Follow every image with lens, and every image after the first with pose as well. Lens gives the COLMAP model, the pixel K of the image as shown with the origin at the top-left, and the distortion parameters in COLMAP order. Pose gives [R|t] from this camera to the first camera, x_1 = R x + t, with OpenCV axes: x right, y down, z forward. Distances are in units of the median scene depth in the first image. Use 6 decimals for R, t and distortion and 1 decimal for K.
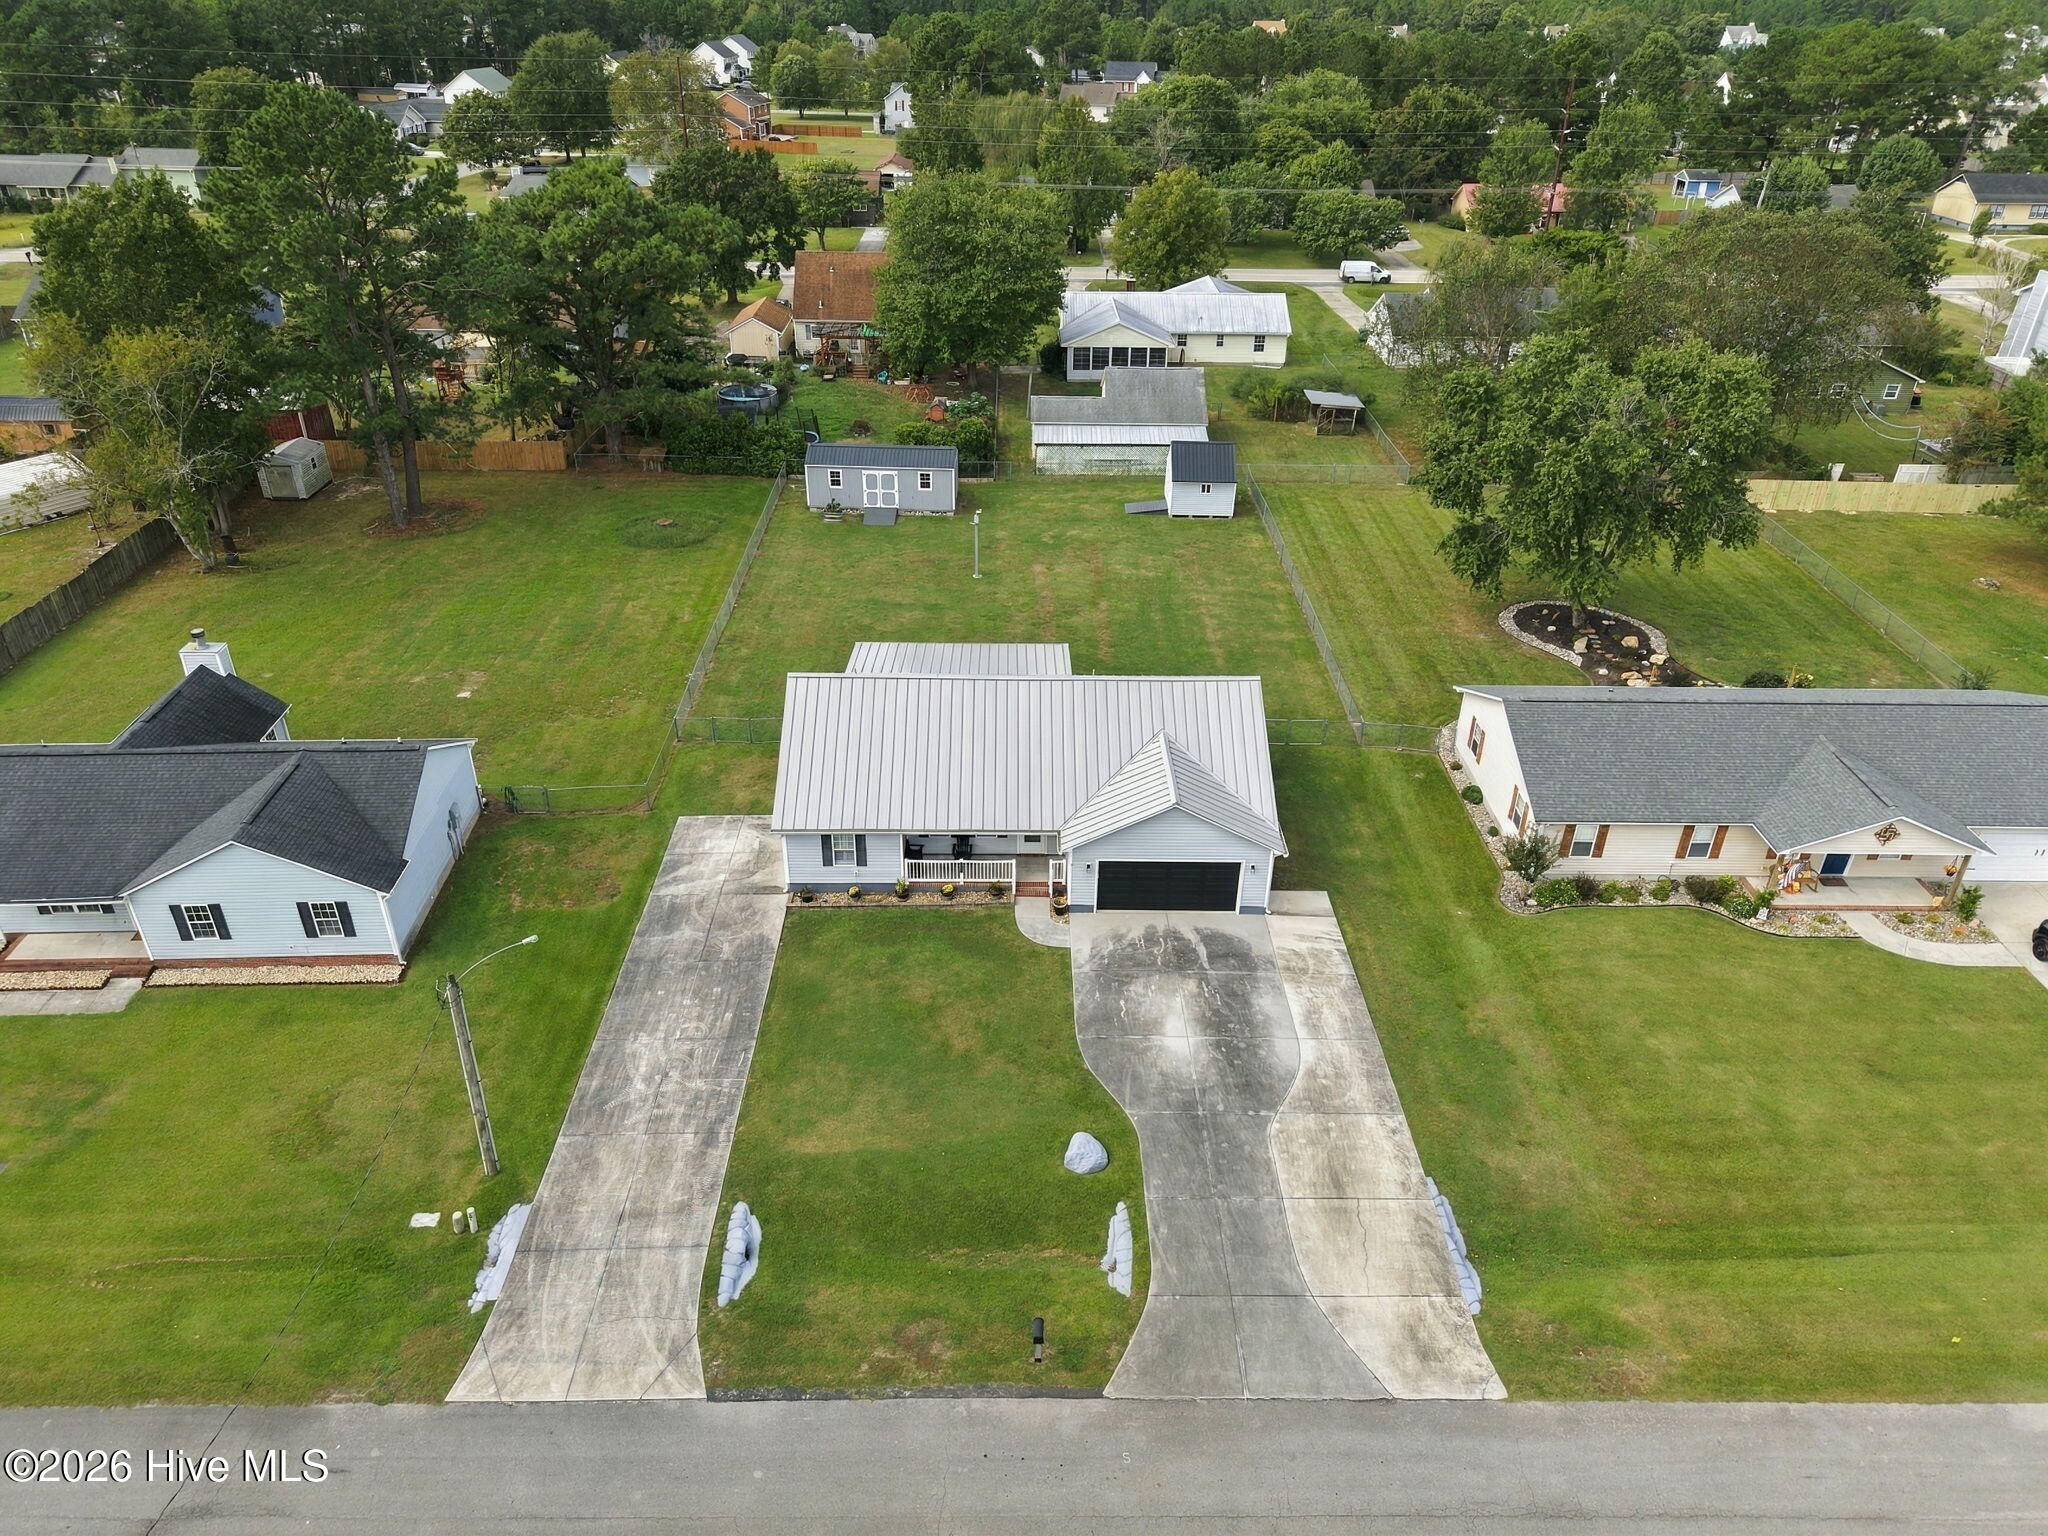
lens RADIAL K [[1360.3, 0, 1023.9], [0, 1360.3, 775.1], [0, 0, 1]] dist [0.019963, -0.019550]
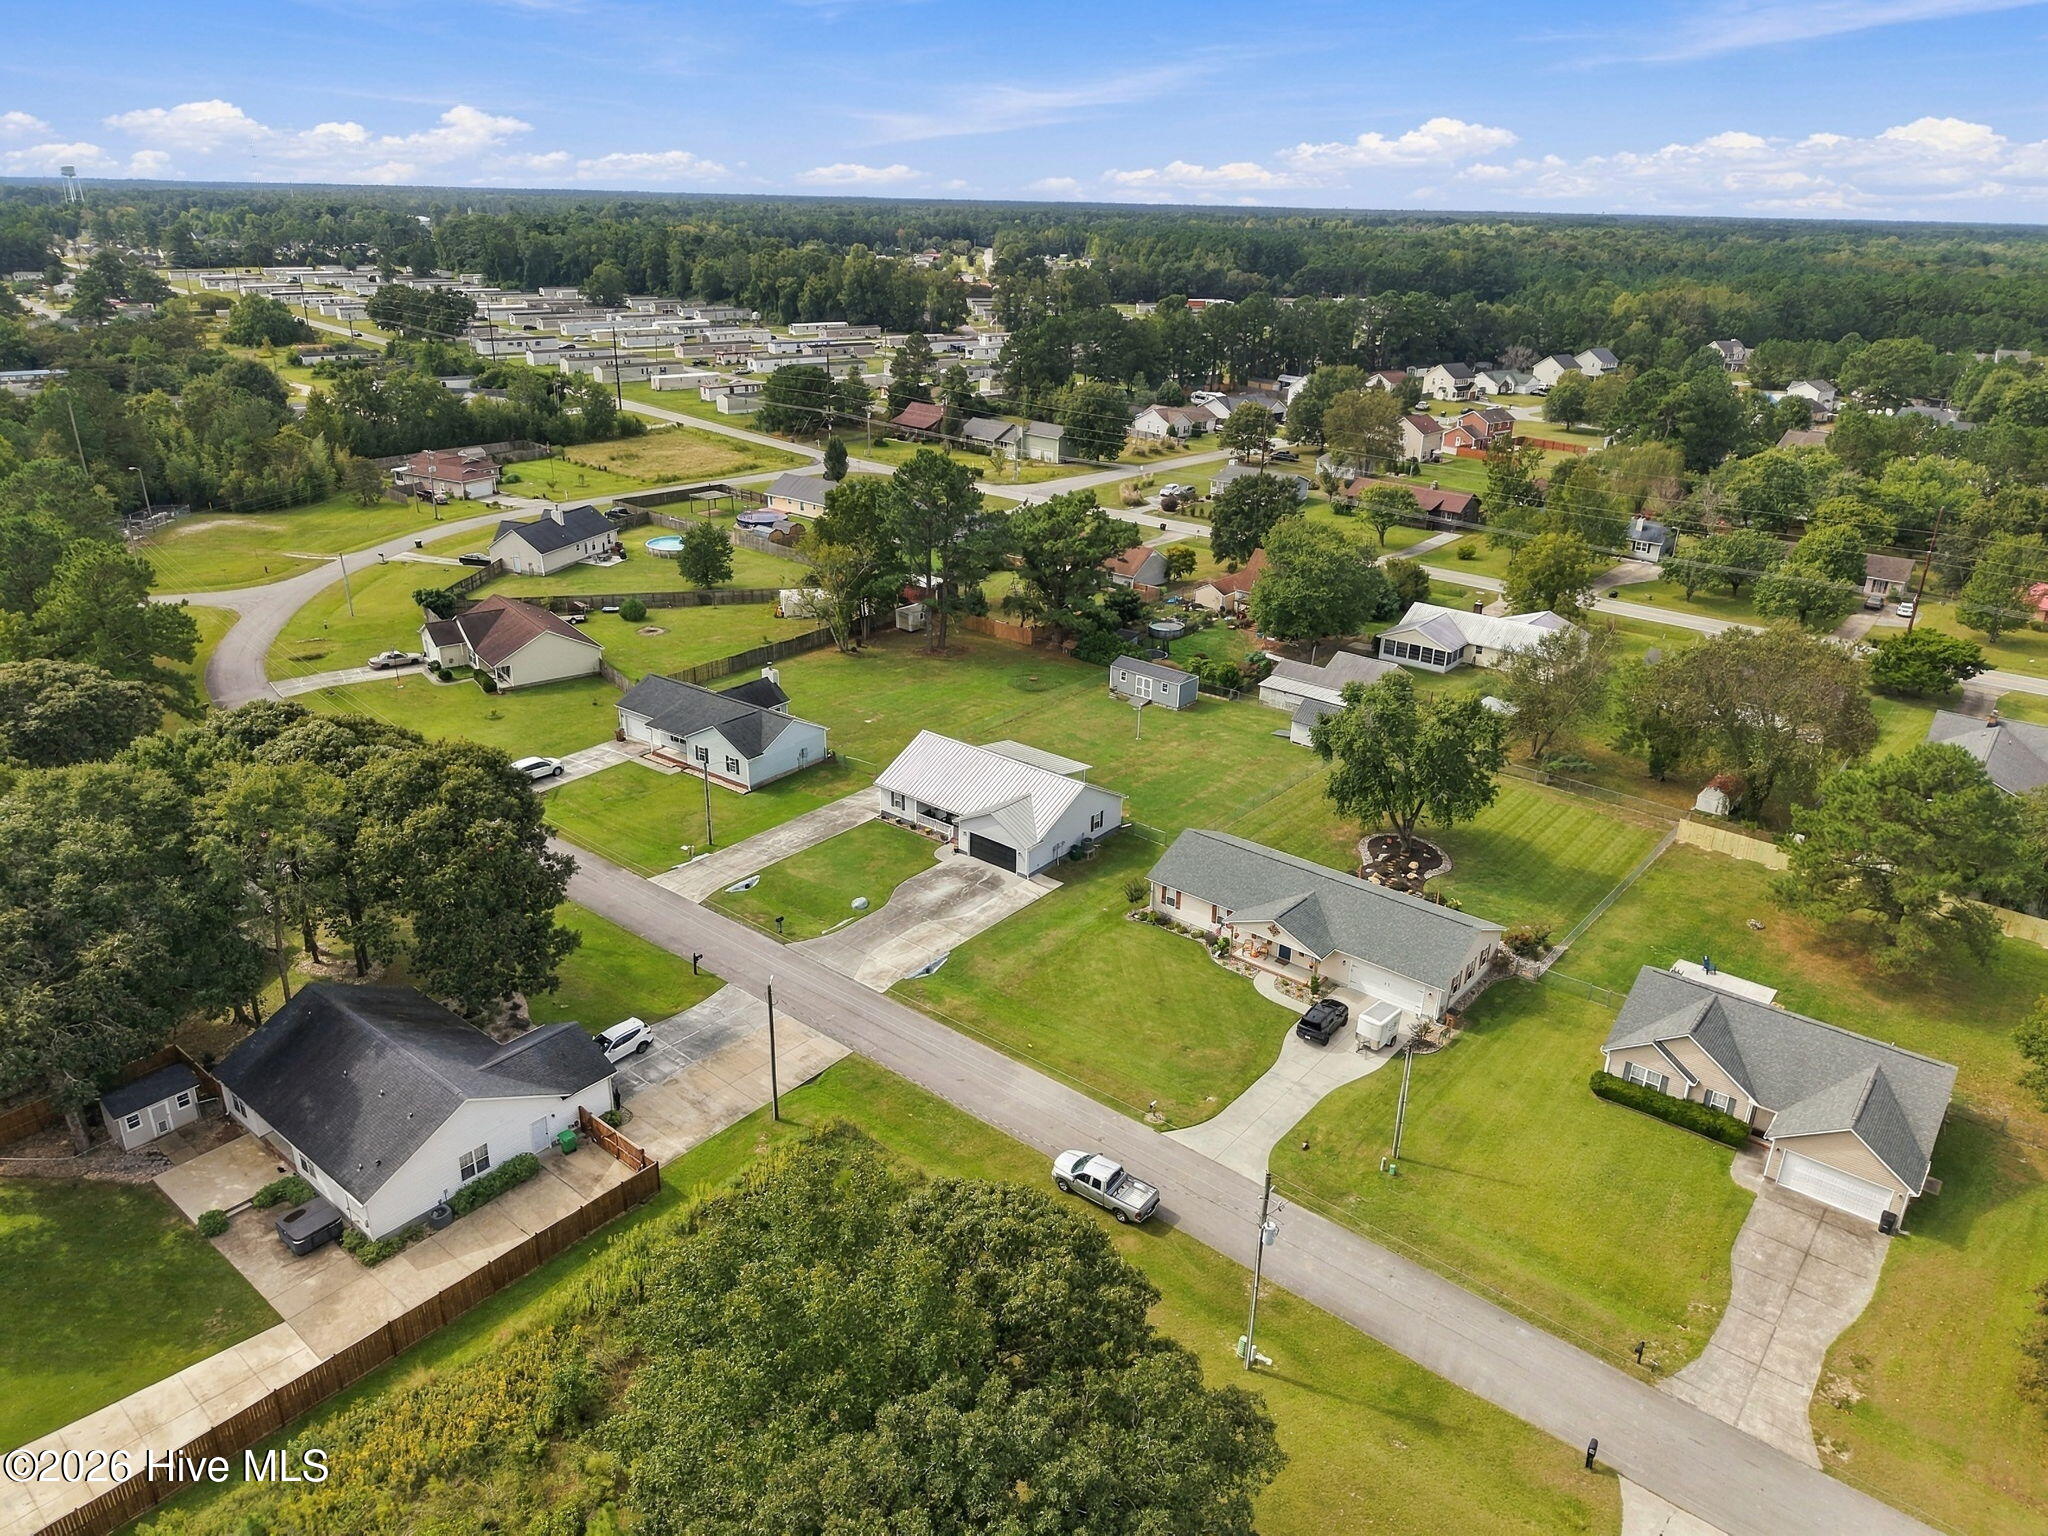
lens RADIAL K [[1360.3, 0, 1037.1], [0, 1360.3, 756.2], [0, 0, 1]] dist [0.019963, -0.019550]
pose [[0.775784, 0.245519, -0.581274, 1.450917], [-0.339352, 0.938973, -0.056305, 0.034226], [0.531976, 0.240937, 0.811758, -0.836292]]
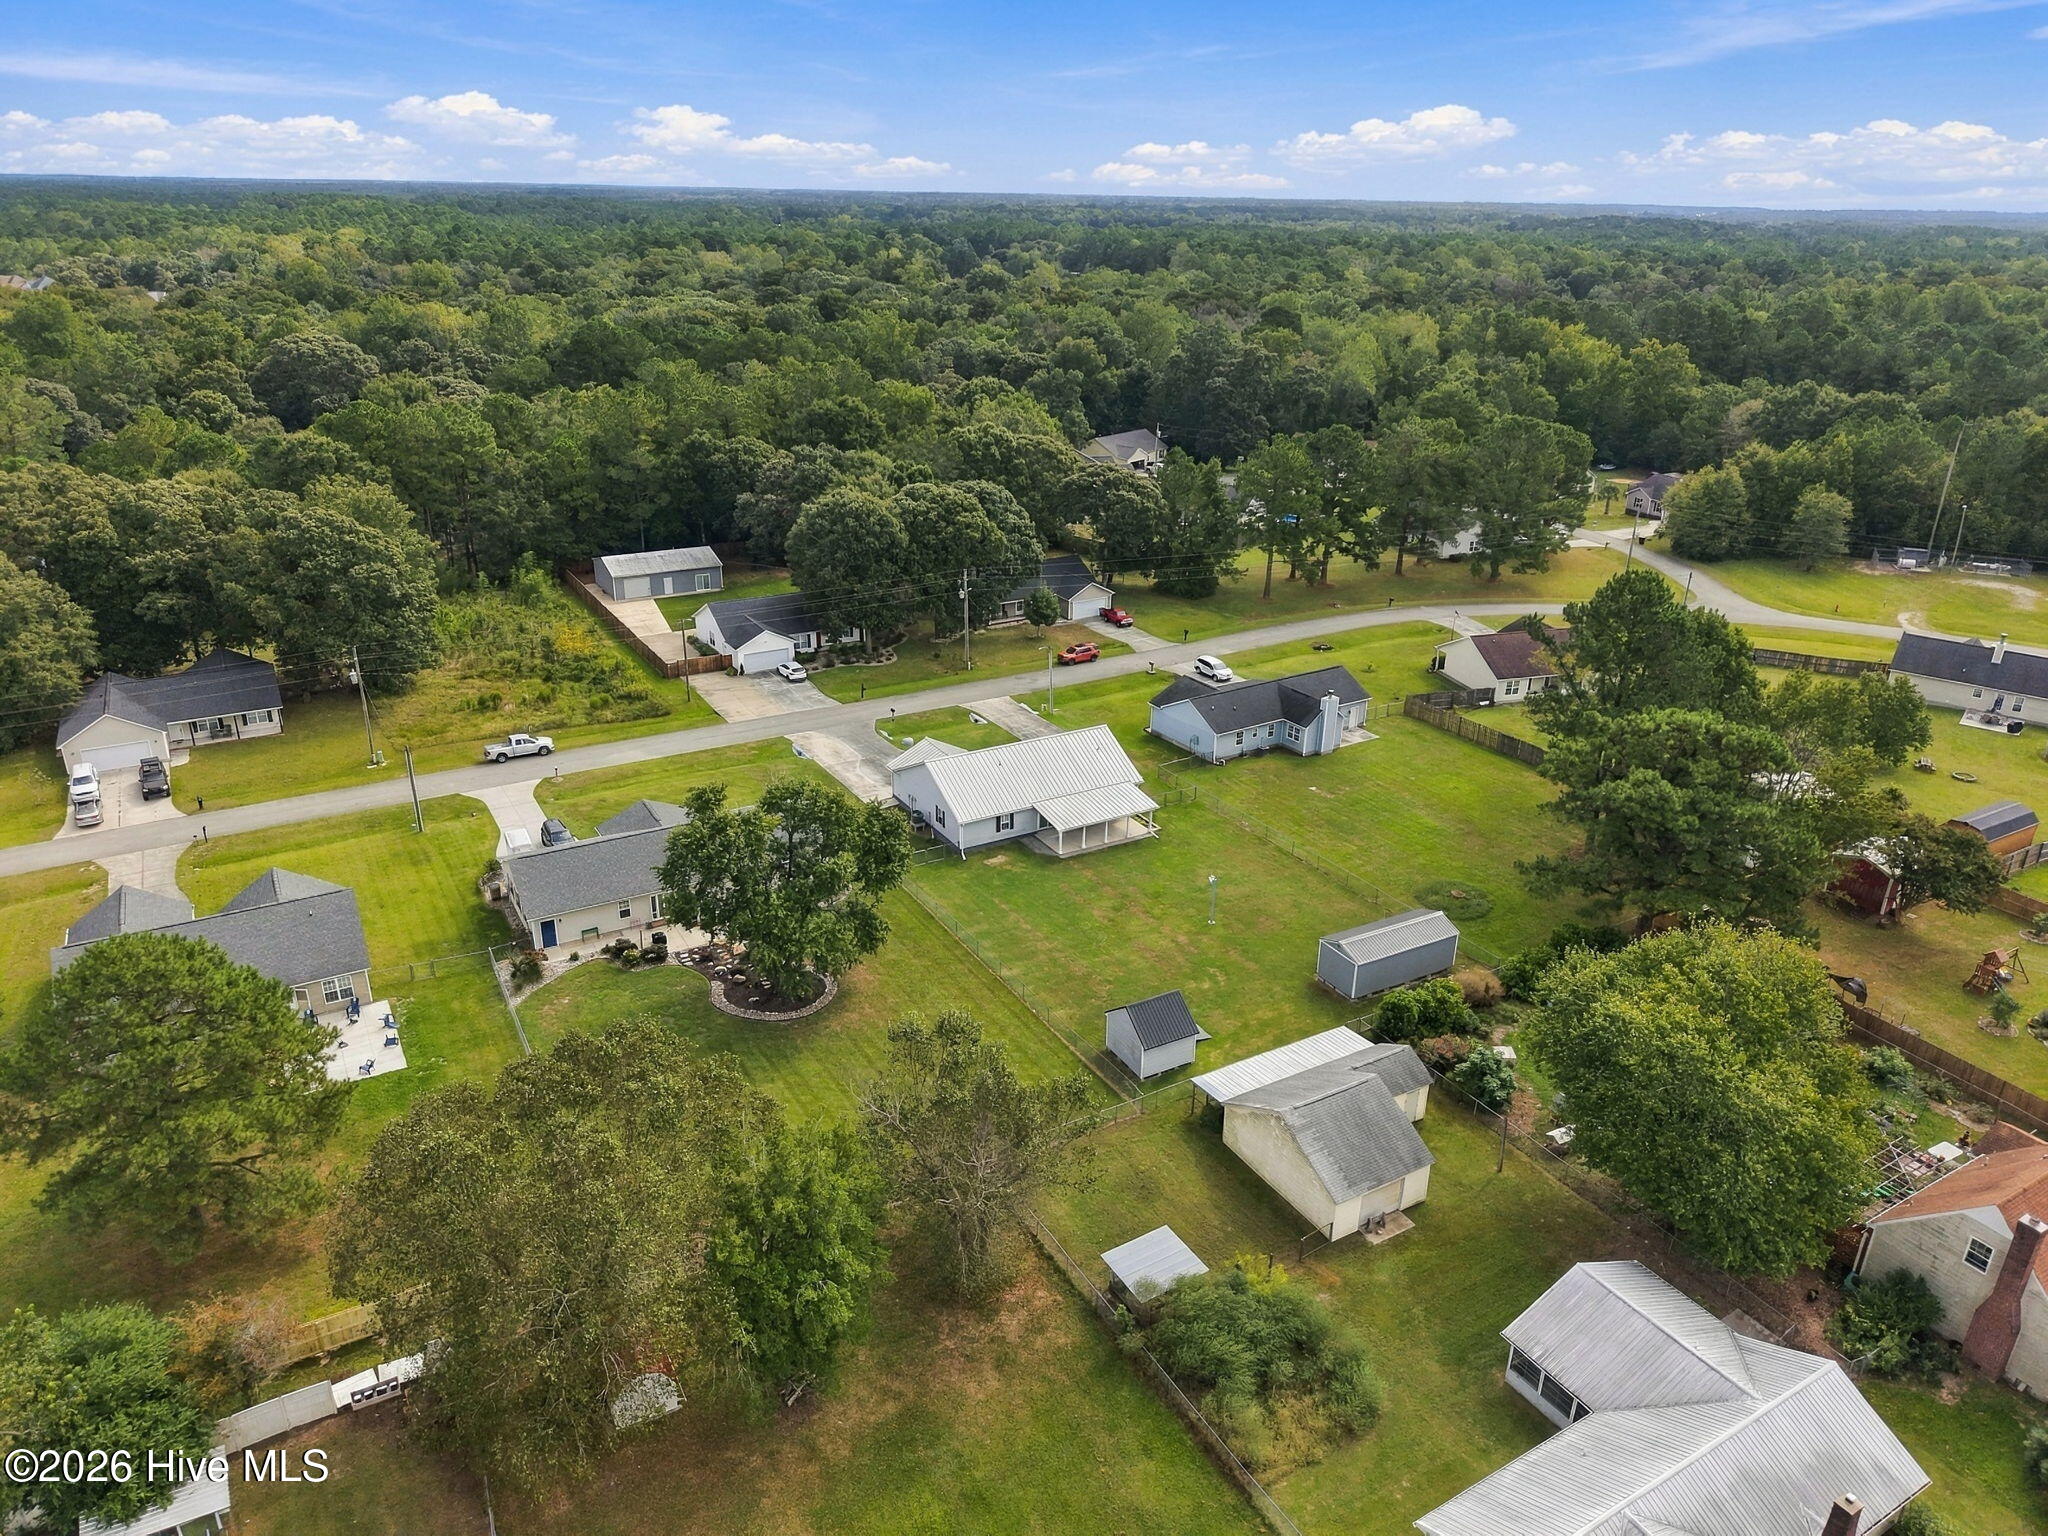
lens RADIAL K [[1360.3, 0, 1019.2], [0, 1360.3, 766.9], [0, 0, 1]] dist [0.019963, -0.019550]
pose [[-0.868723, 0.167622, -0.466073, 1.143633], [-0.275349, 0.618742, 0.735759, -1.848157], [0.411708, 0.767503, -0.491361, 2.319314]]
